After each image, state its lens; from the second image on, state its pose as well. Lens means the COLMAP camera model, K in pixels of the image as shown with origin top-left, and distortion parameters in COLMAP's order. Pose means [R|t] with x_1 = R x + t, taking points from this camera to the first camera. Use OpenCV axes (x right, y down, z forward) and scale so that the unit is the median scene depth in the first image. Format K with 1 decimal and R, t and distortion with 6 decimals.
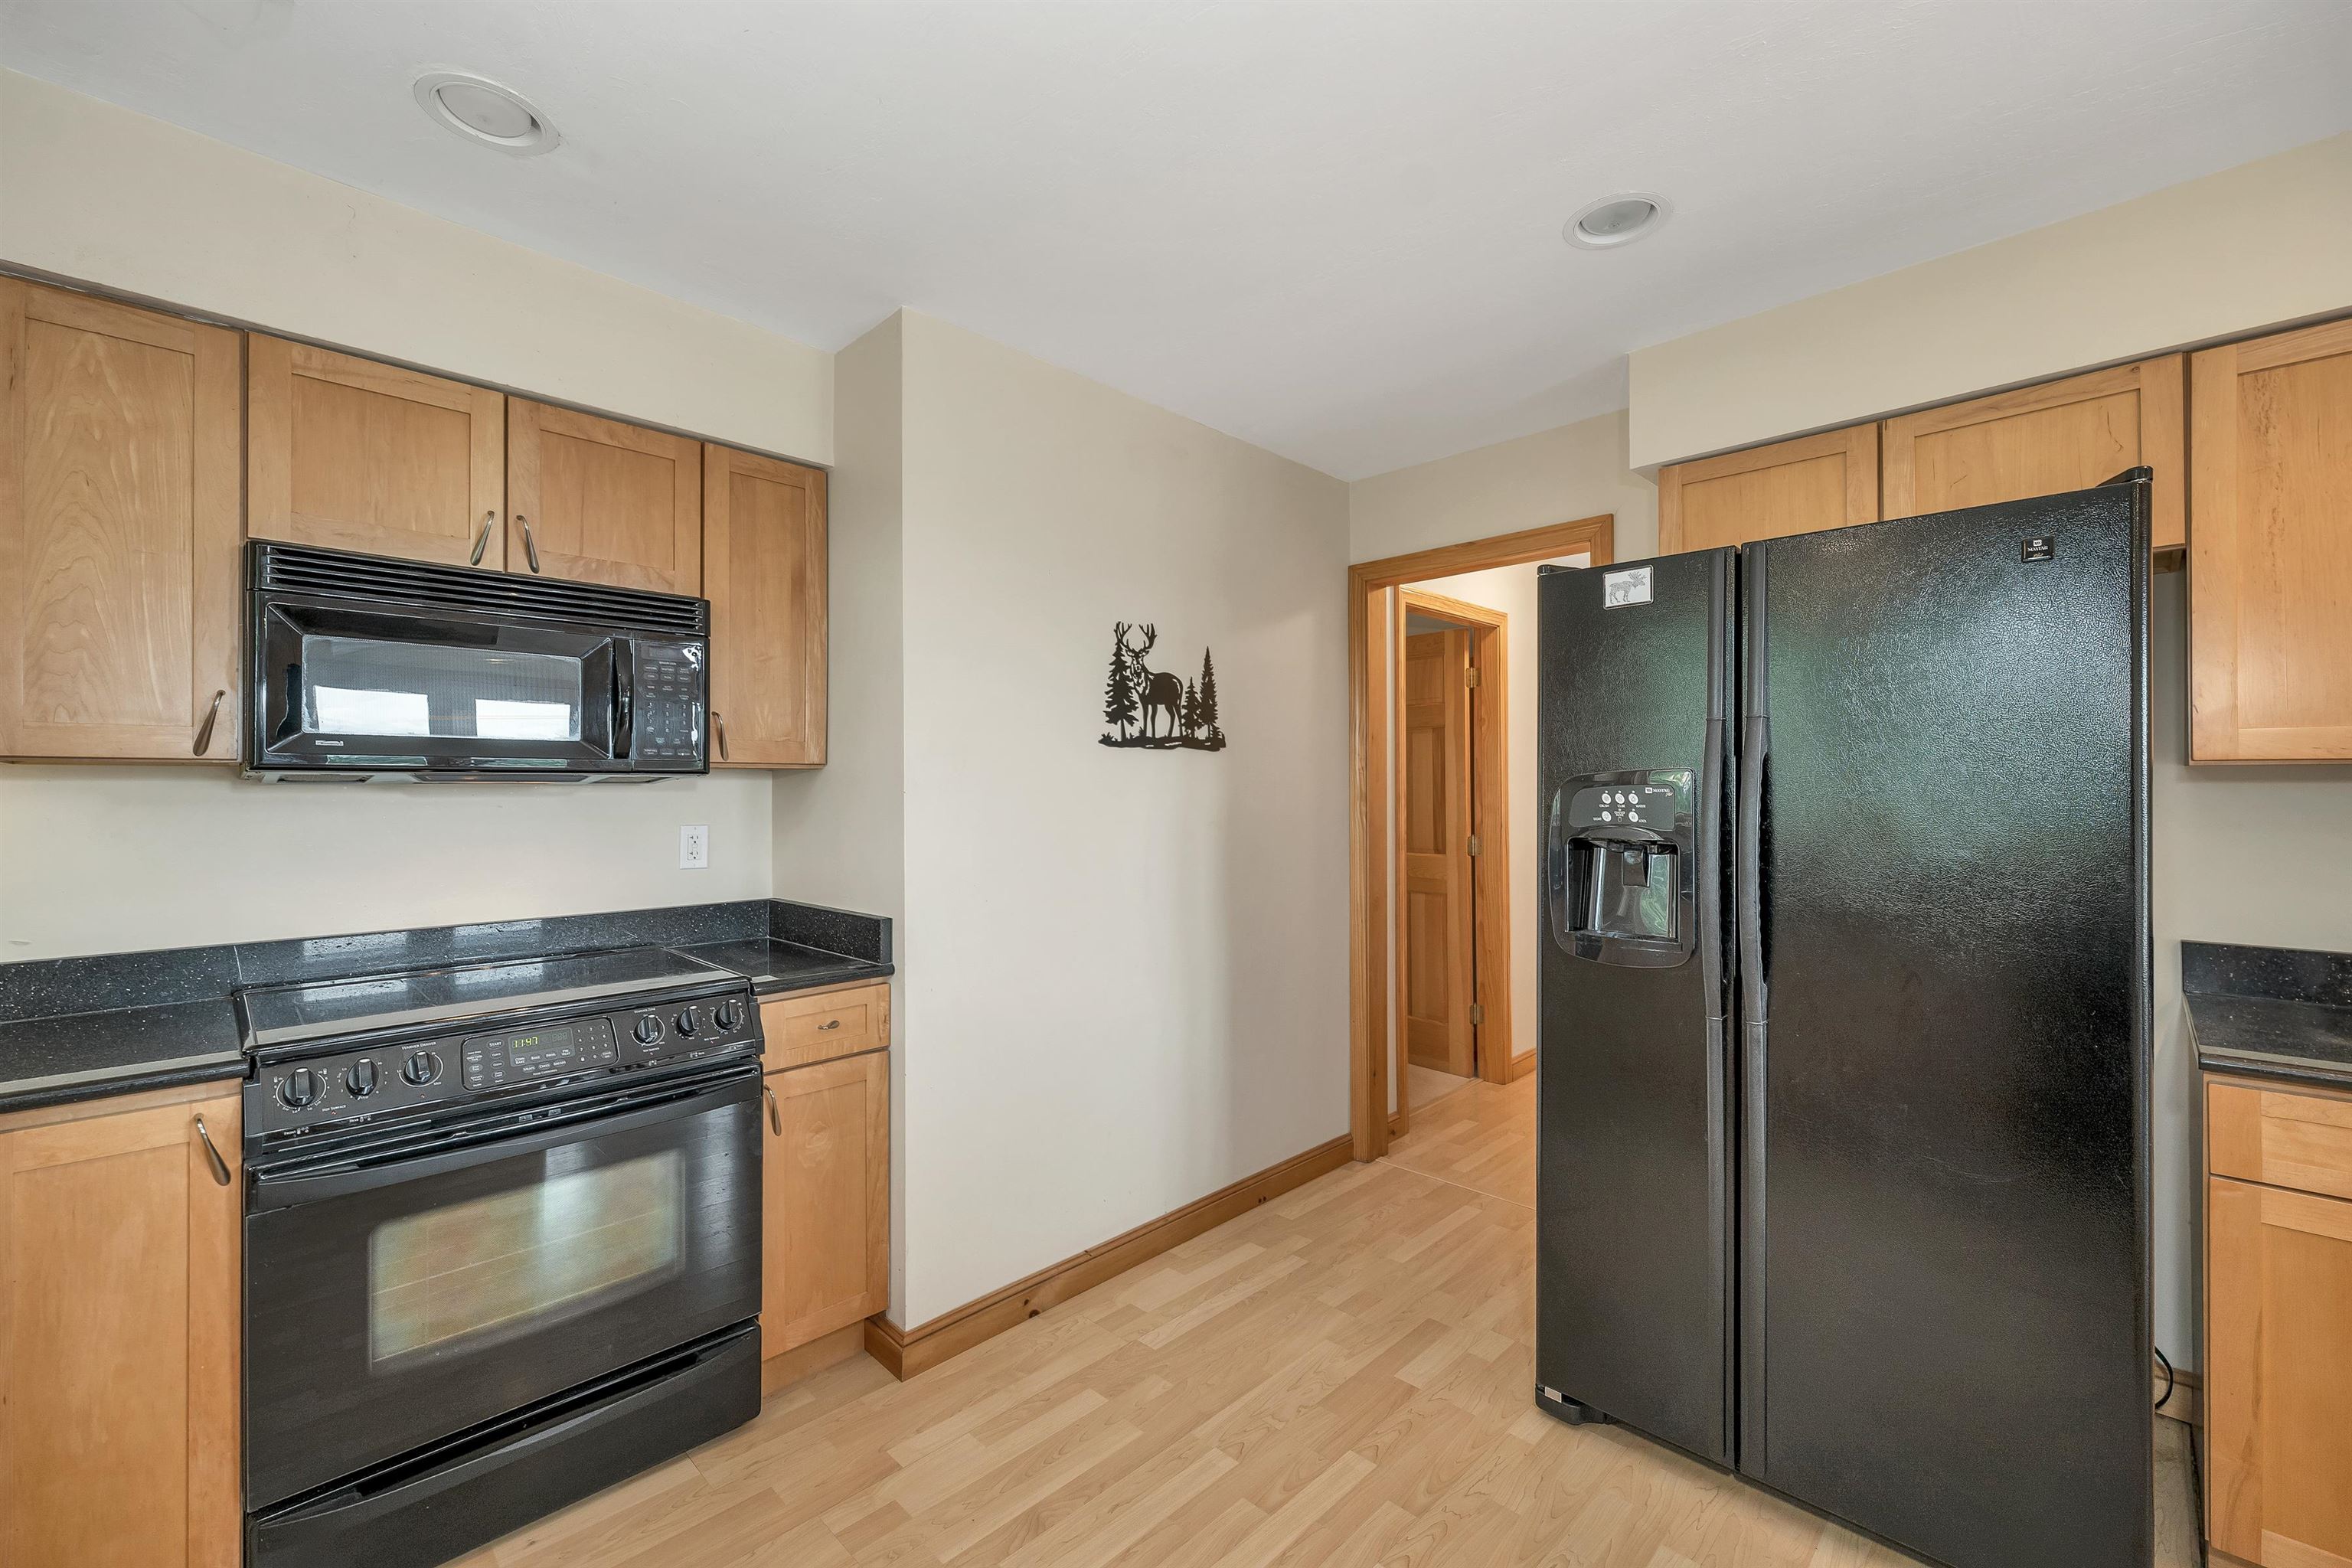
lens RADIAL K [[959.4, 0, 1177.4], [0, 959.4, 787.2], [0, 0, 1]] dist [0.001184, 0.000058]
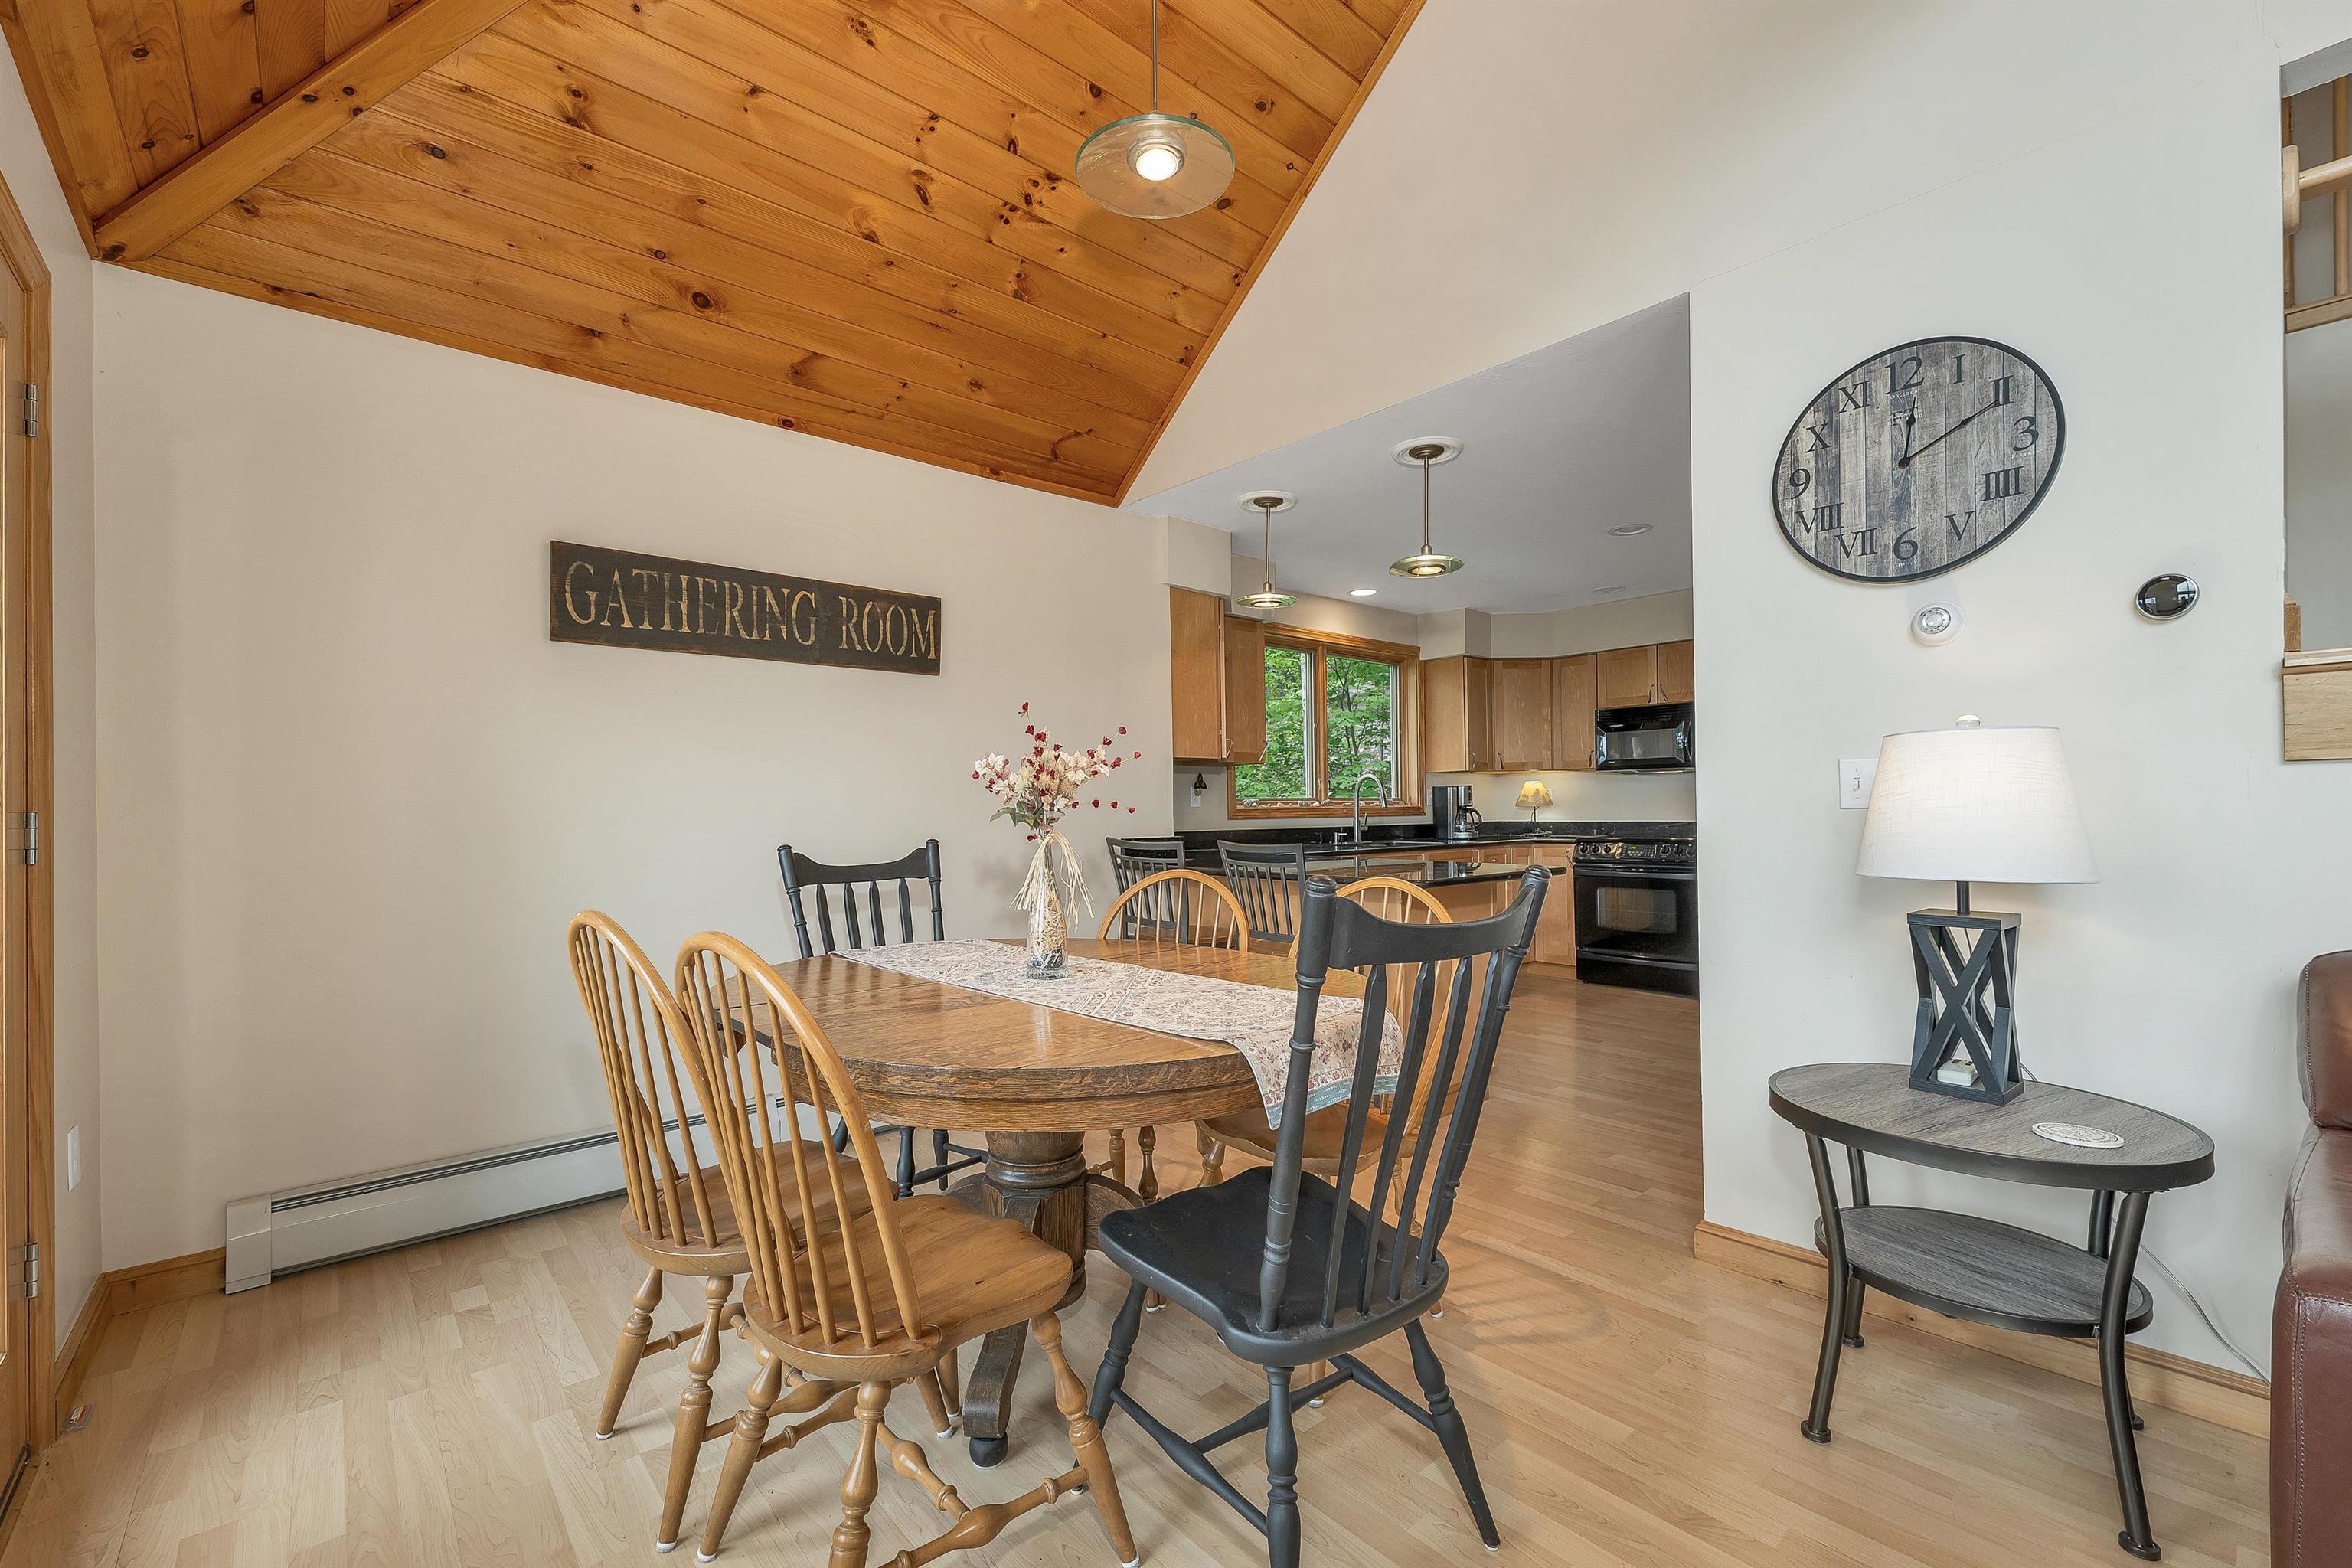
lens RADIAL K [[972.5, 0, 1173.9], [0, 972.5, 809.0], [0, 0, 1]] dist [0.001889, -0.000386]
pose [[-0.074363, 0.003575, -0.997225, 2.232321], [0.013615, 0.999904, 0.002569, 0.075042], [0.997138, -0.013386, -0.074405, -0.281801]]
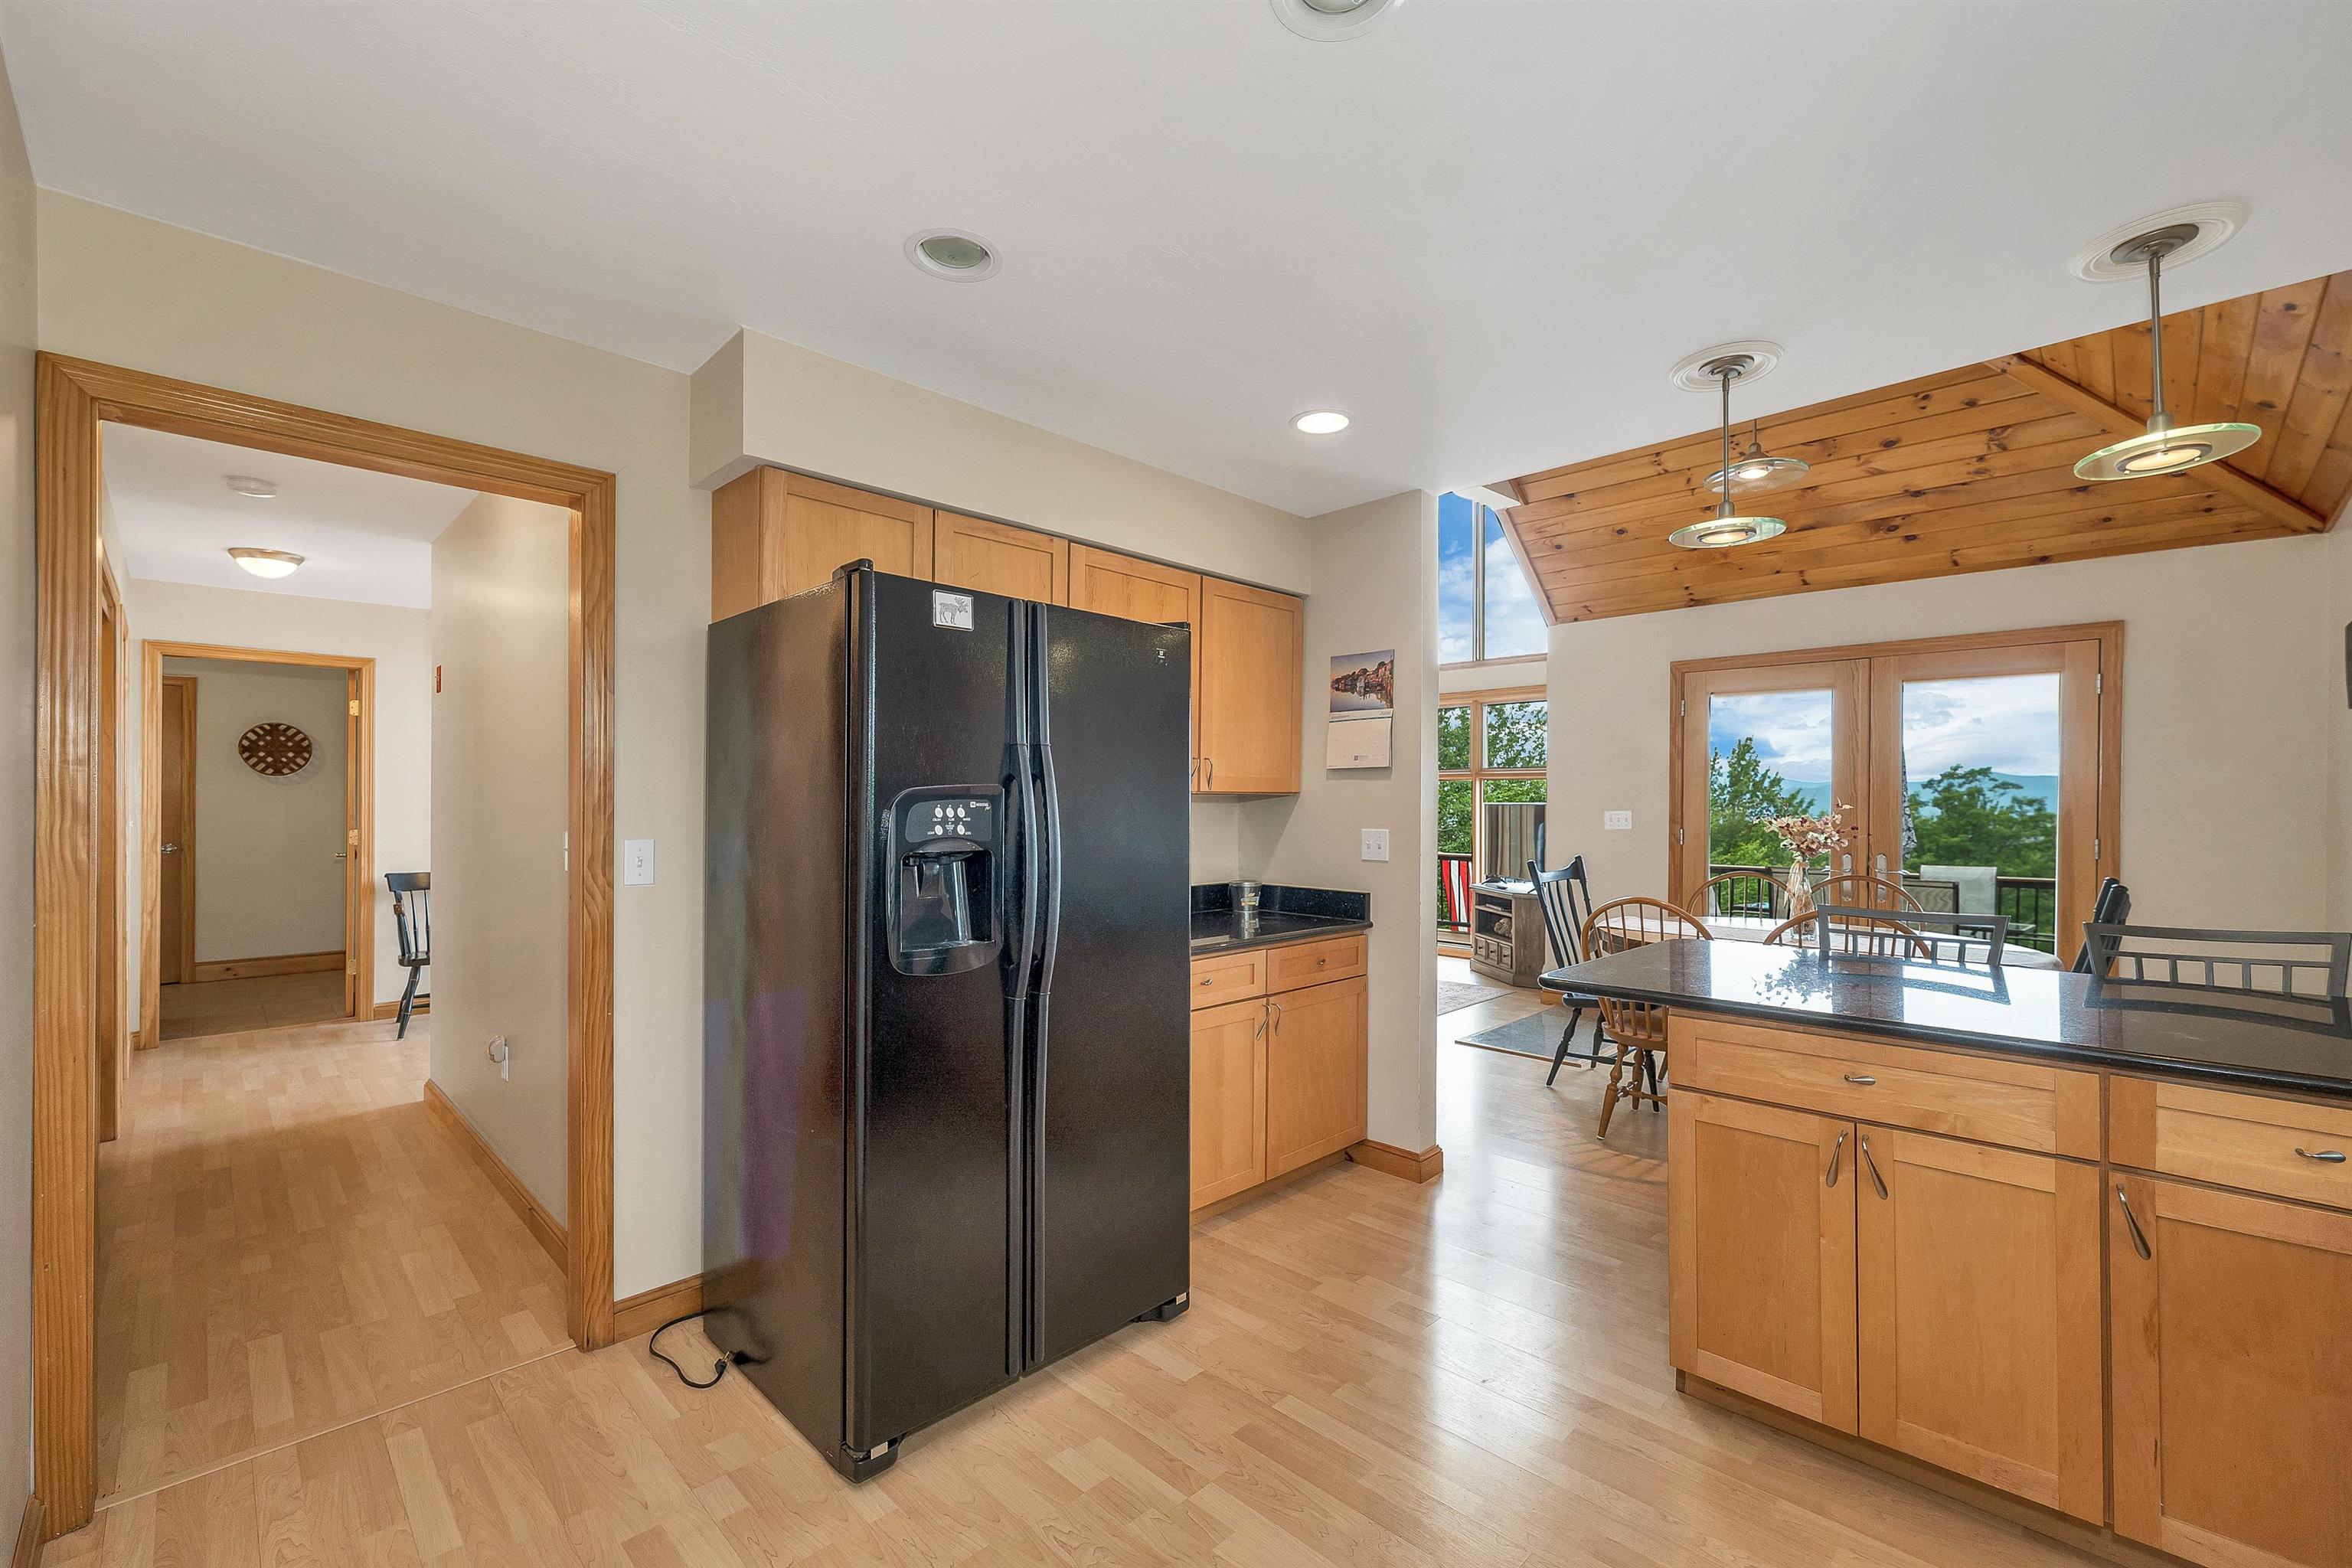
lens RADIAL K [[986.1, 0, 1181.6], [0, 986.1, 804.3], [0, 0, 1]] dist [0.000727, 0.000076]
pose [[0.007372, 0.000855, 0.999972, -0.511731], [-0.002164, 0.999997, -0.000840, 0.002944], [-0.999970, -0.002158, 0.007374, 0.630569]]
